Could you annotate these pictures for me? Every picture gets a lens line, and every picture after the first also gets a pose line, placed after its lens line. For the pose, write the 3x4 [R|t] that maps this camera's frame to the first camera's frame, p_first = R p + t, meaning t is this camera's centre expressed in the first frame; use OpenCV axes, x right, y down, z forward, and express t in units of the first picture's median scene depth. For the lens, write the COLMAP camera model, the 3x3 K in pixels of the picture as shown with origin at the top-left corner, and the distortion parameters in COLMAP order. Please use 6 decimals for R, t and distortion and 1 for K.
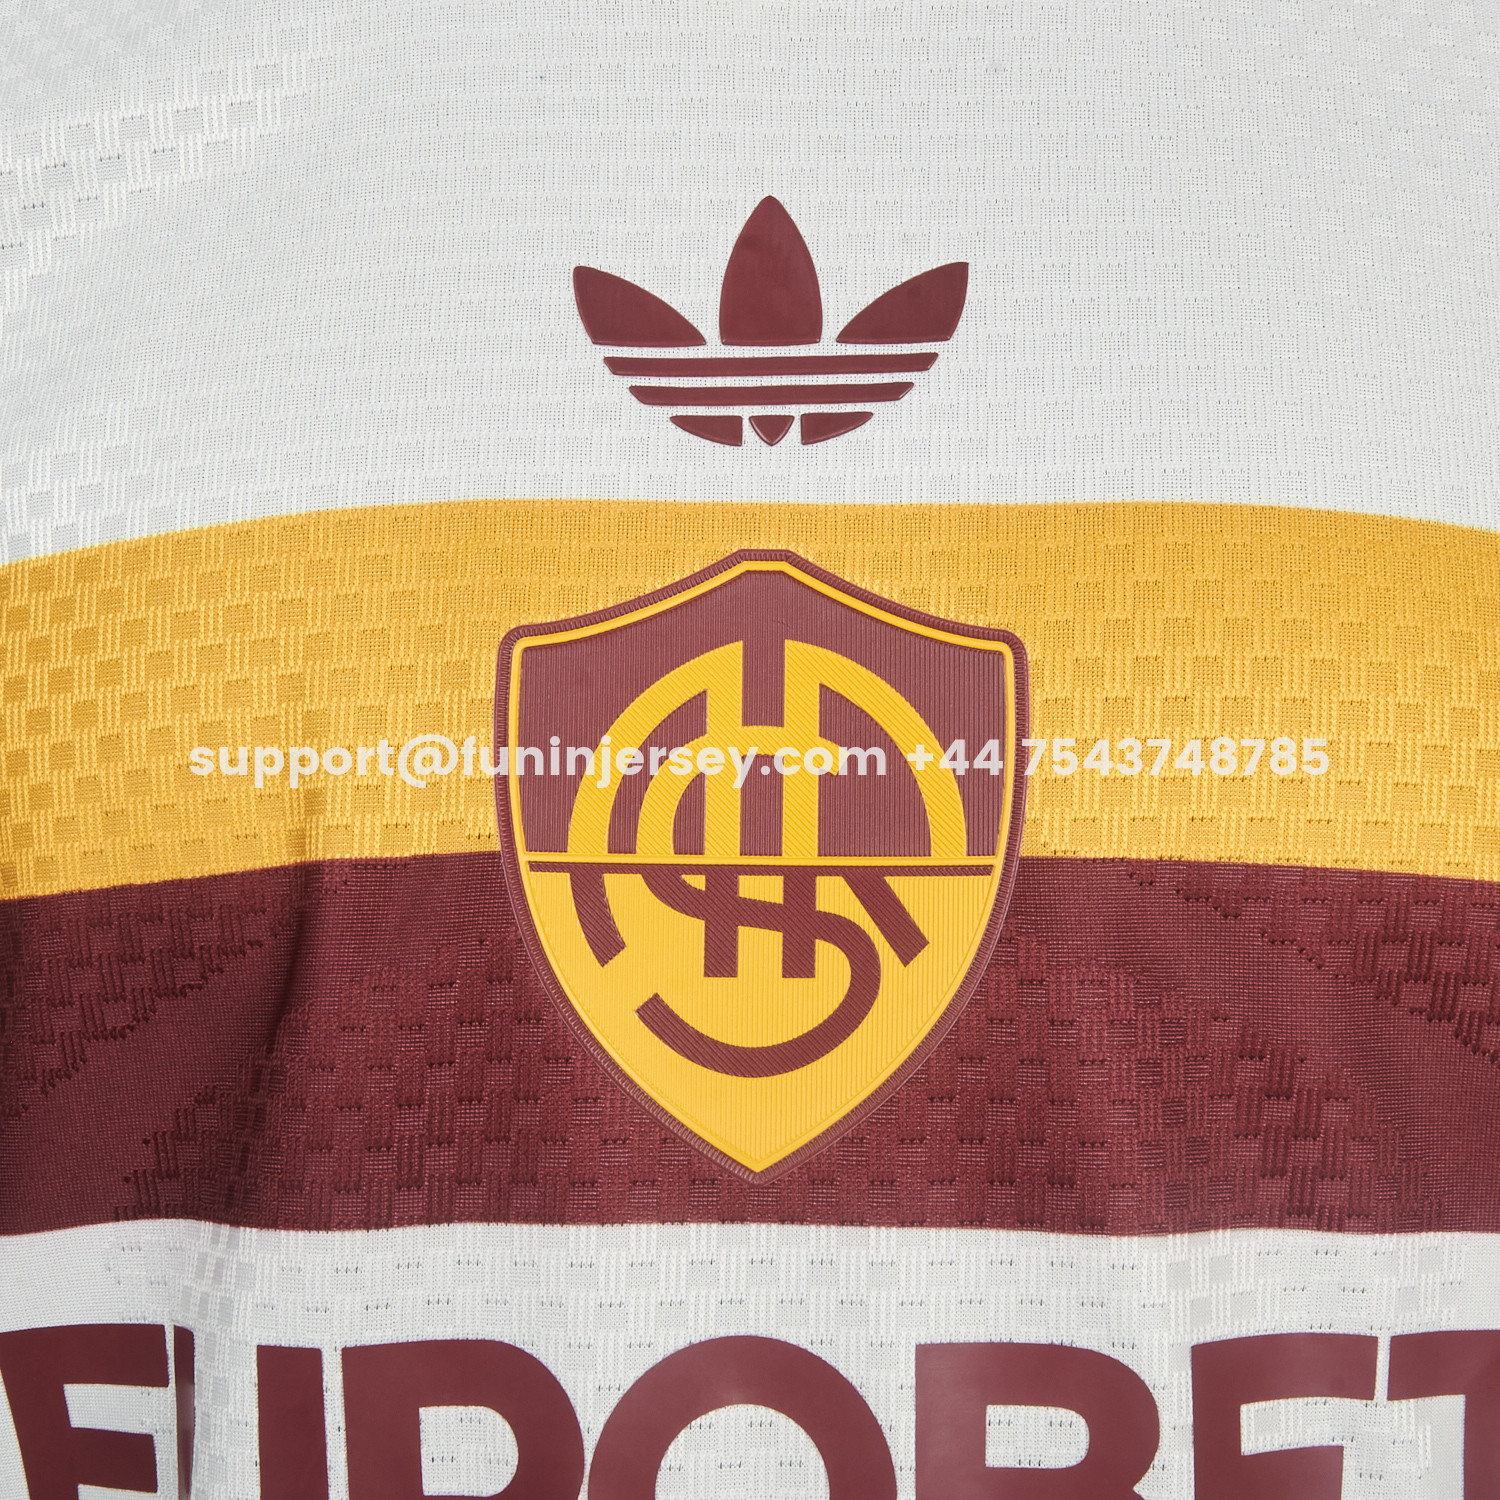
lens RADIAL K [[4229.4, 0, 753.6], [0, 4229.4, 744.7], [0, 0, 1]] dist [-0.013986, 0.000000]
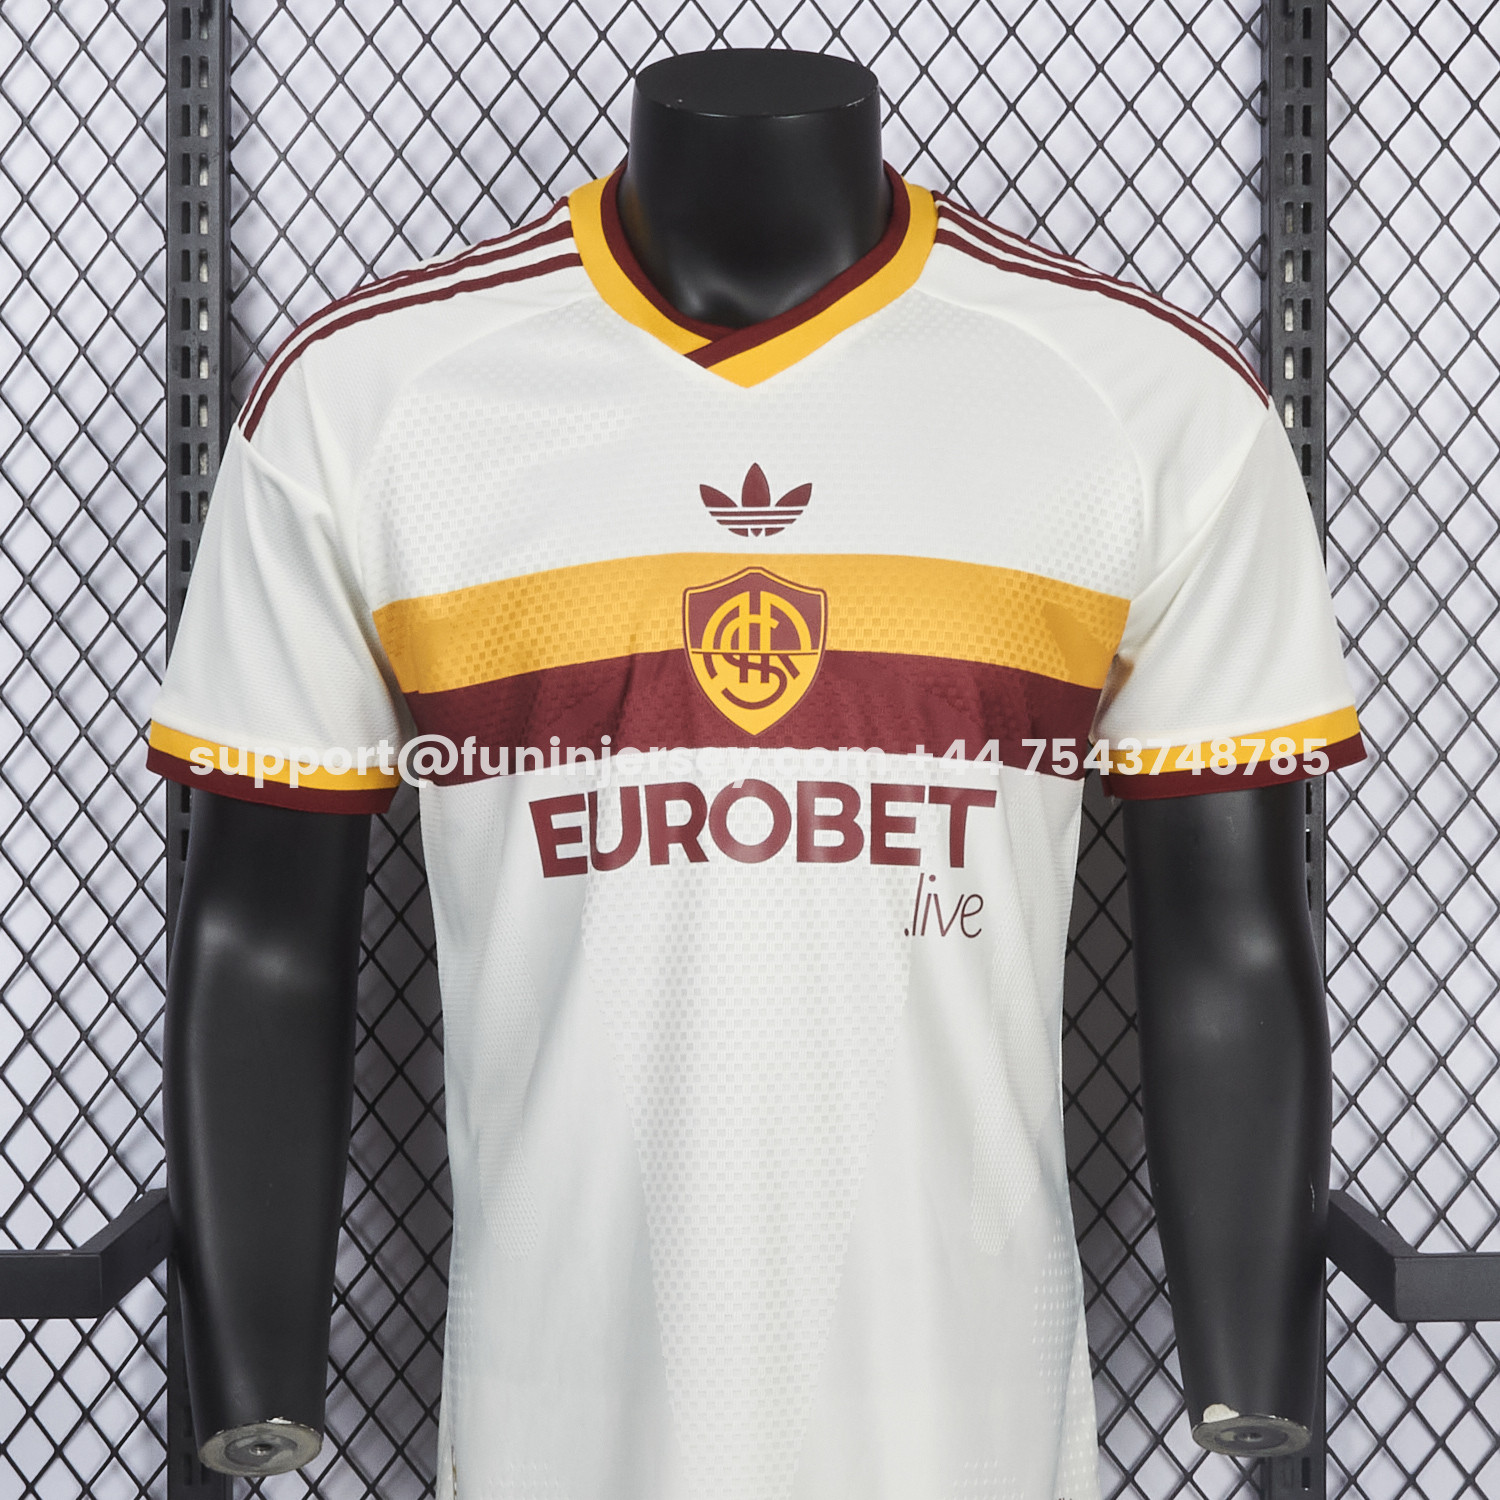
lens RADIAL K [[4229.4, 0, 747.8], [0, 4229.4, 748.1], [0, 0, 1]] dist [-0.013986, 0.000000]
pose [[0.999939, -0.010422, -0.003602, 0.008271], [0.010417, 0.999945, -0.001252, 0.115333], [0.003614, 0.001214, 0.999993, -2.658480]]
